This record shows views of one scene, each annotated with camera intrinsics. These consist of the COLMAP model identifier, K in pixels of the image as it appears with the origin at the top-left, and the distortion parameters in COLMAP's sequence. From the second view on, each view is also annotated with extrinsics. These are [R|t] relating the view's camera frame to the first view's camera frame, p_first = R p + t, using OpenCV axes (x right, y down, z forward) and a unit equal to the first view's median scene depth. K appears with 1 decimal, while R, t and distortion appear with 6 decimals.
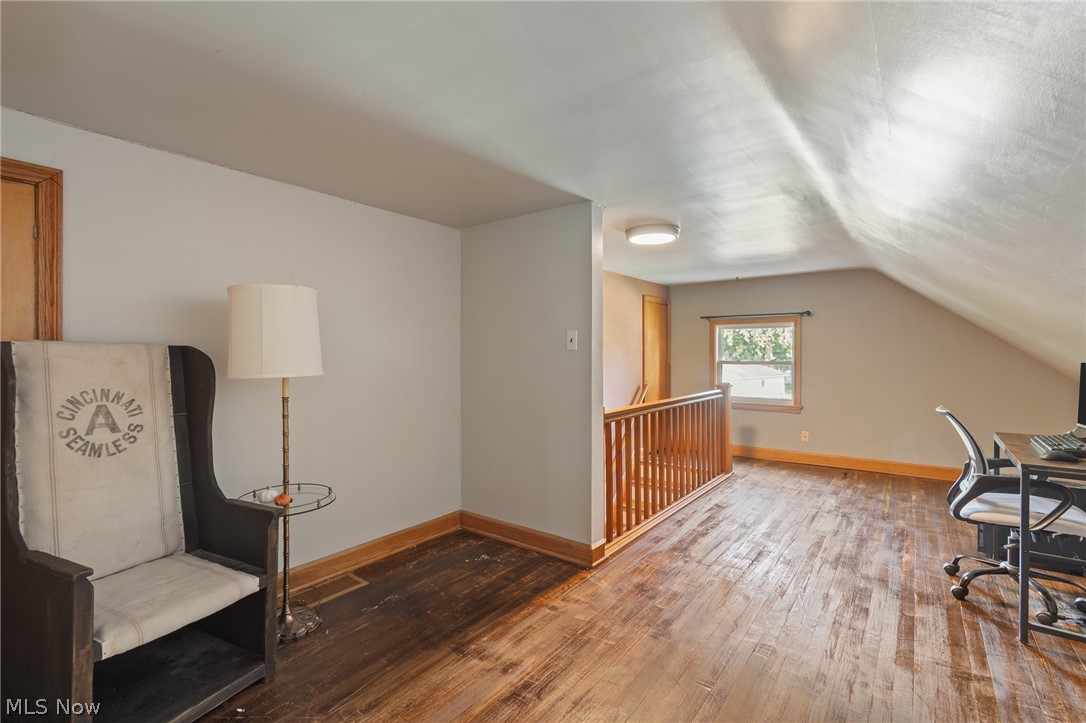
lens RADIAL K [[478.3, 0, 543.1], [0, 478.3, 356.4], [0, 0, 1]] dist [0.002617, 0.000172]
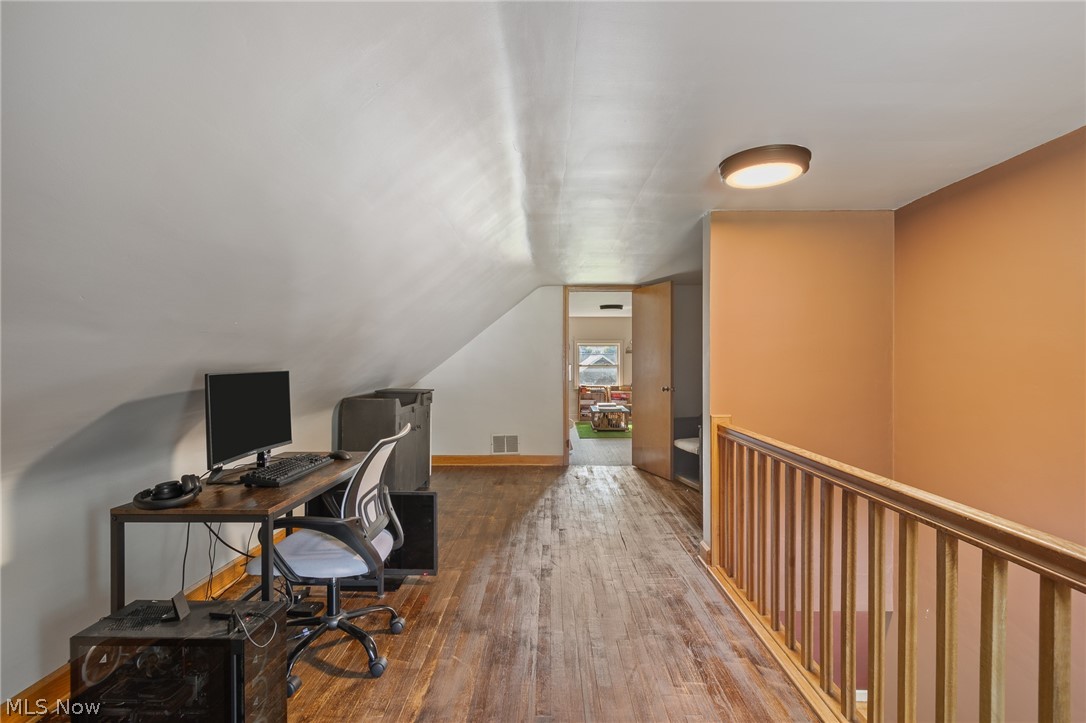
lens RADIAL K [[478.3, 0, 542.7], [0, 478.3, 362.7], [0, 0, 1]] dist [0.002617, 0.000172]
pose [[-0.794877, 0.006892, -0.606732, 0.990387], [0.000170, 0.999938, 0.011136, -0.015378], [0.606771, 0.008749, -0.794829, 1.560677]]
